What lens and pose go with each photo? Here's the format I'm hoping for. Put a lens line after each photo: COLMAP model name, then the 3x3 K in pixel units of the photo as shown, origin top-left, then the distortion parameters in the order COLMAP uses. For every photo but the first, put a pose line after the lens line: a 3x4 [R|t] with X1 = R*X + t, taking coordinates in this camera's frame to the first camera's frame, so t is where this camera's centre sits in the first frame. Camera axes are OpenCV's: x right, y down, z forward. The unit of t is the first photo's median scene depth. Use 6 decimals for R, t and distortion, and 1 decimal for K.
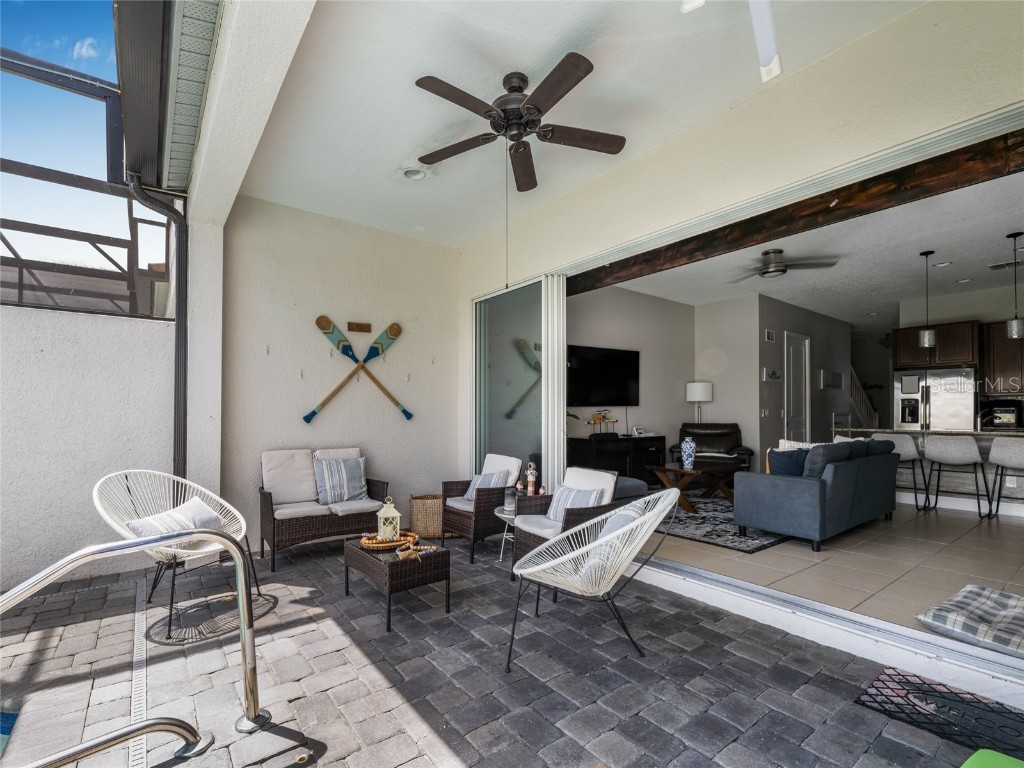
lens RADIAL K [[471.3, 0, 508.1], [0, 471.3, 407.6], [0, 0, 1]] dist [0.001520, -0.000552]
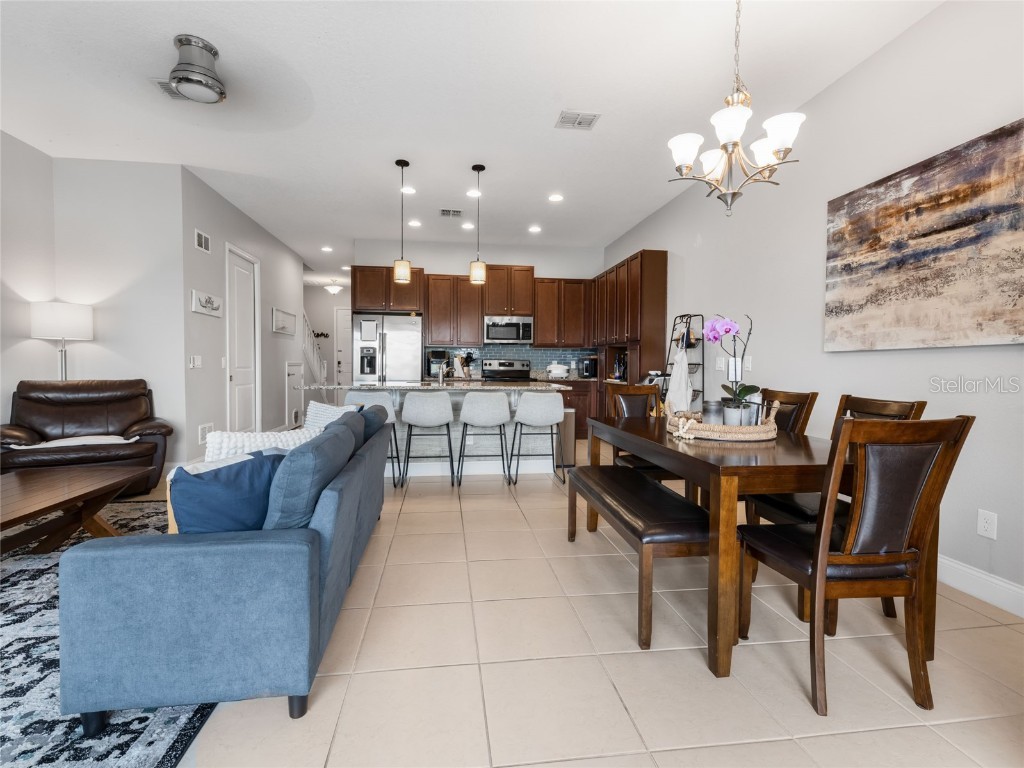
lens RADIAL K [[468.7, 0, 500.5], [0, 468.7, 378.5], [0, 0, 1]] dist [0.003381, 0.000034]
pose [[0.493020, -0.023861, 0.869691, 0.301700], [-0.019130, 0.999085, 0.038256, 0.002486], [-0.869808, -0.035498, 0.492112, 0.503717]]
